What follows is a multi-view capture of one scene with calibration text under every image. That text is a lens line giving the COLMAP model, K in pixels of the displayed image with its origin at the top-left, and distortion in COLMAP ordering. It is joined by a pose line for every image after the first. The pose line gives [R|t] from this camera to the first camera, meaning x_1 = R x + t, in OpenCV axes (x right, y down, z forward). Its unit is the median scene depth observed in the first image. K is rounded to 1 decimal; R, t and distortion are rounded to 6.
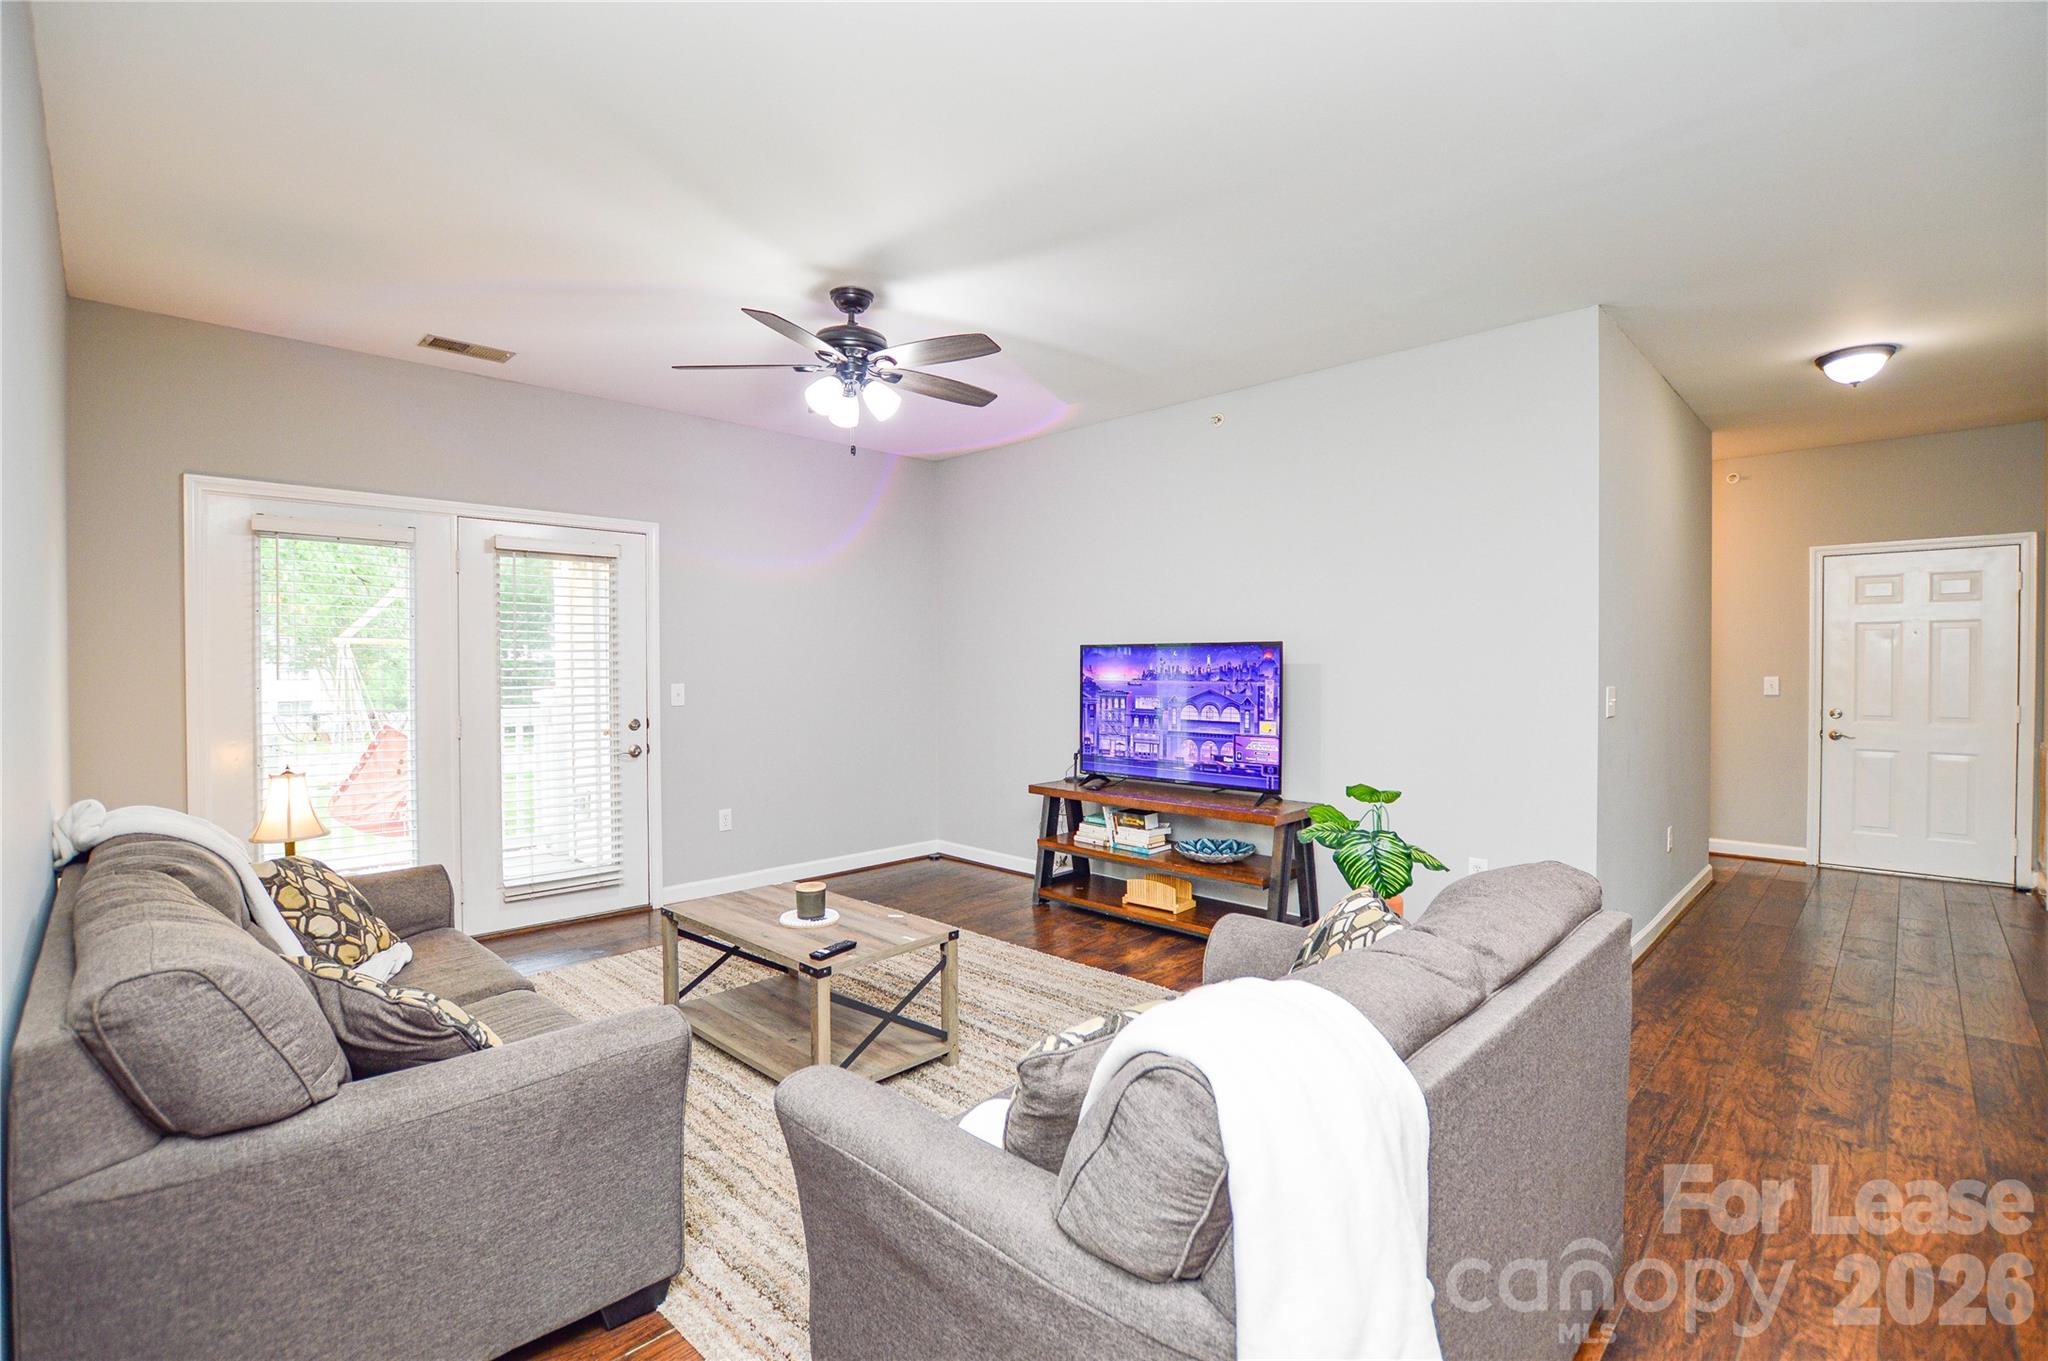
lens RADIAL K [[913.7, 0, 1019.4], [0, 913.7, 683.0], [0, 0, 1]] dist [-0.032438, 0.004548]
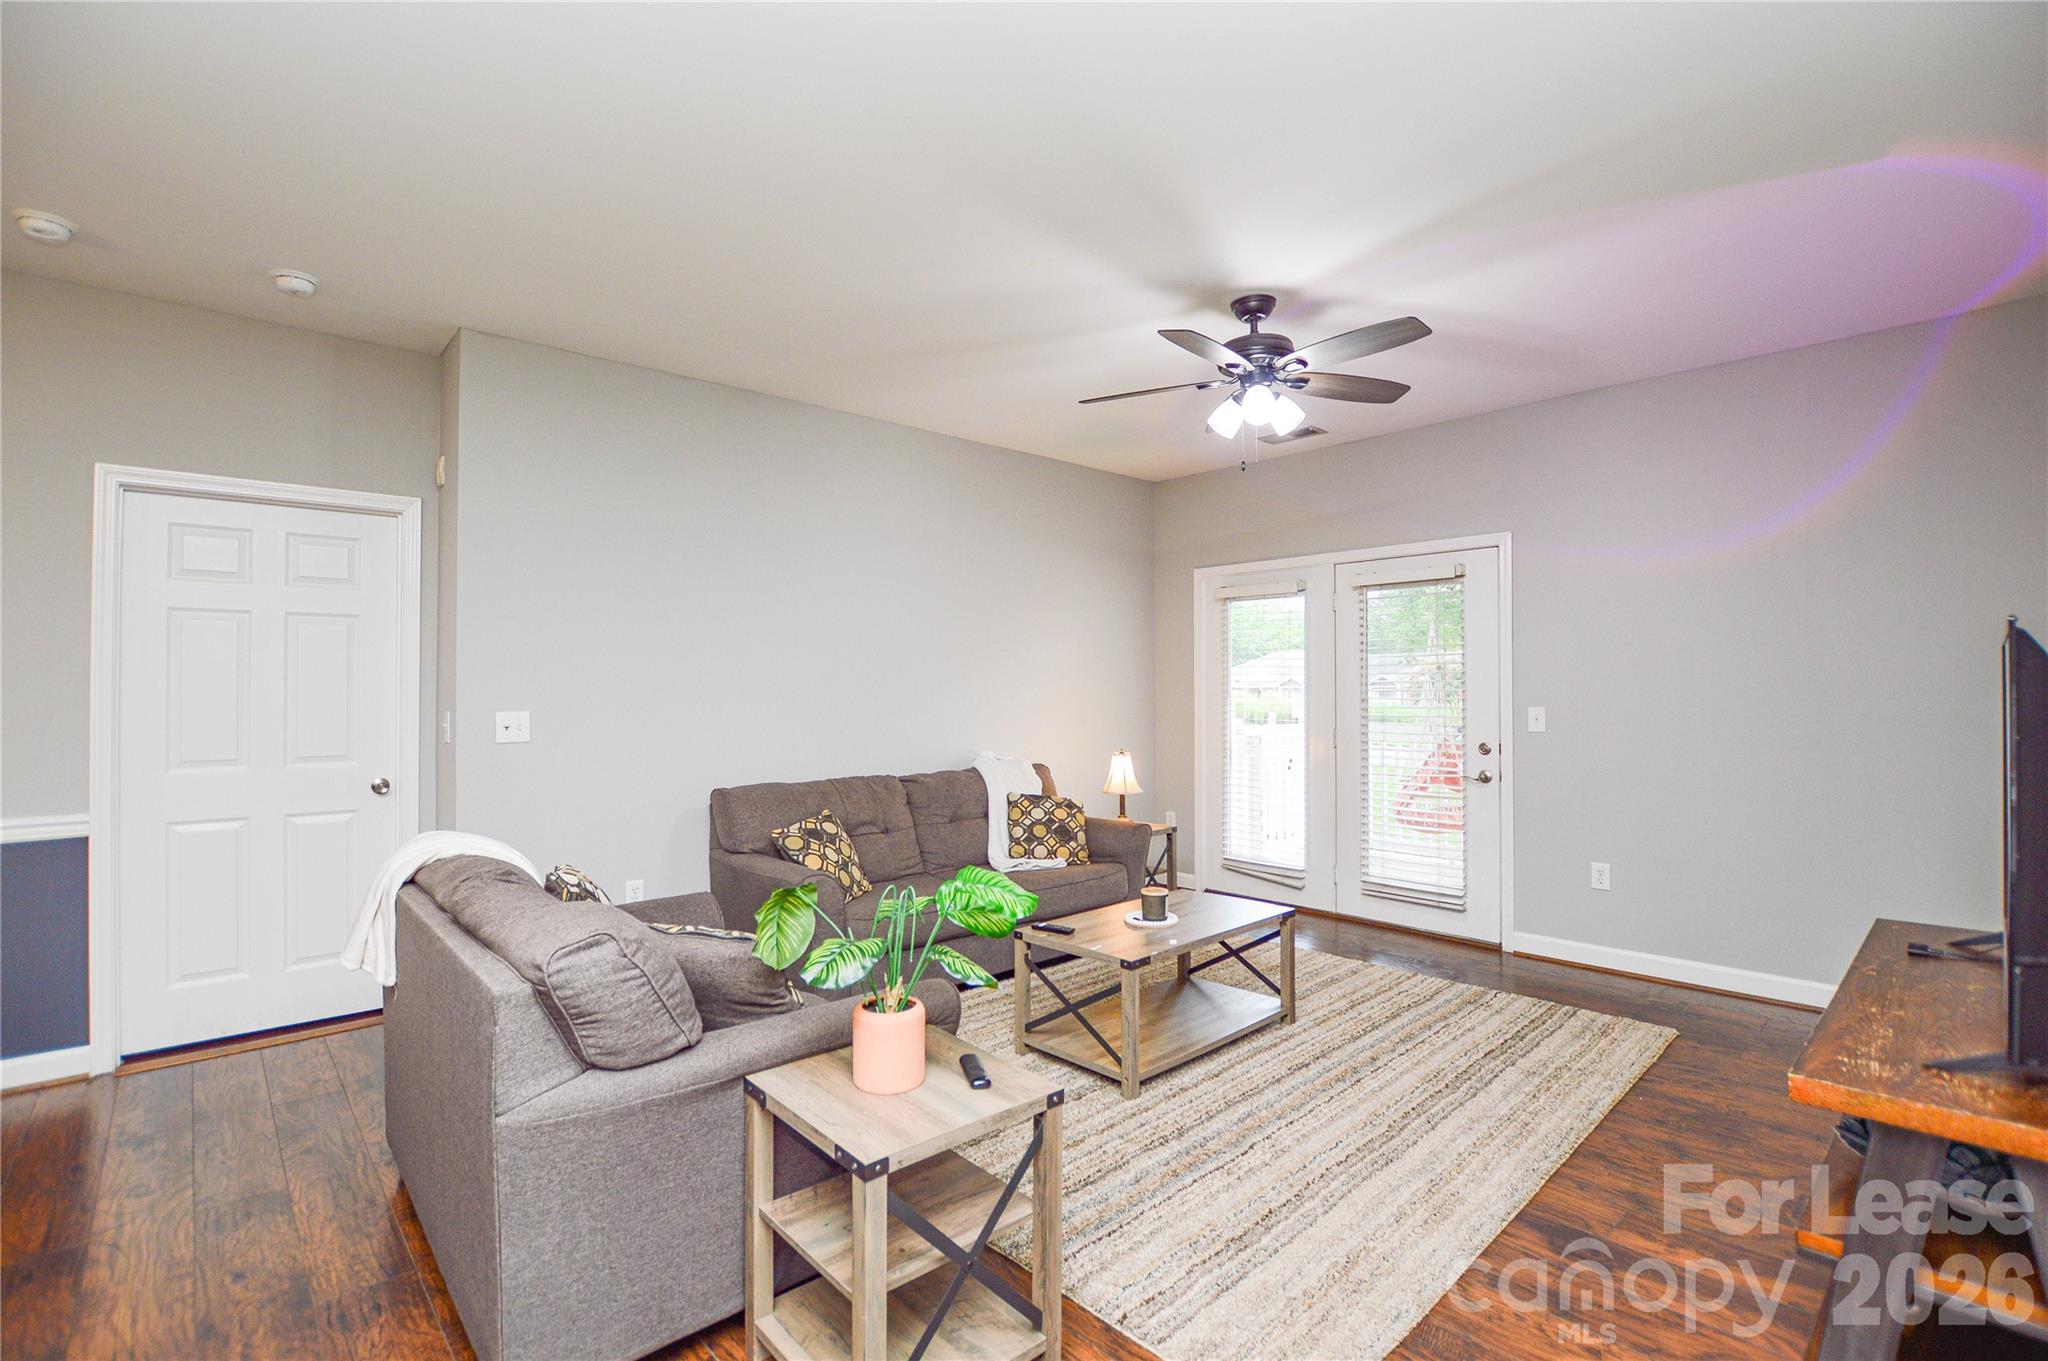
lens RADIAL K [[924.0, 0, 1026.3], [0, 924.0, 684.5], [0, 0, 1]] dist [-0.026682, 0.001507]
pose [[-0.051013, -0.001563, -0.998697, 0.723324], [-0.013369, 0.999910, -0.000882, -0.018596], [0.998609, 0.013307, -0.051029, 0.733238]]
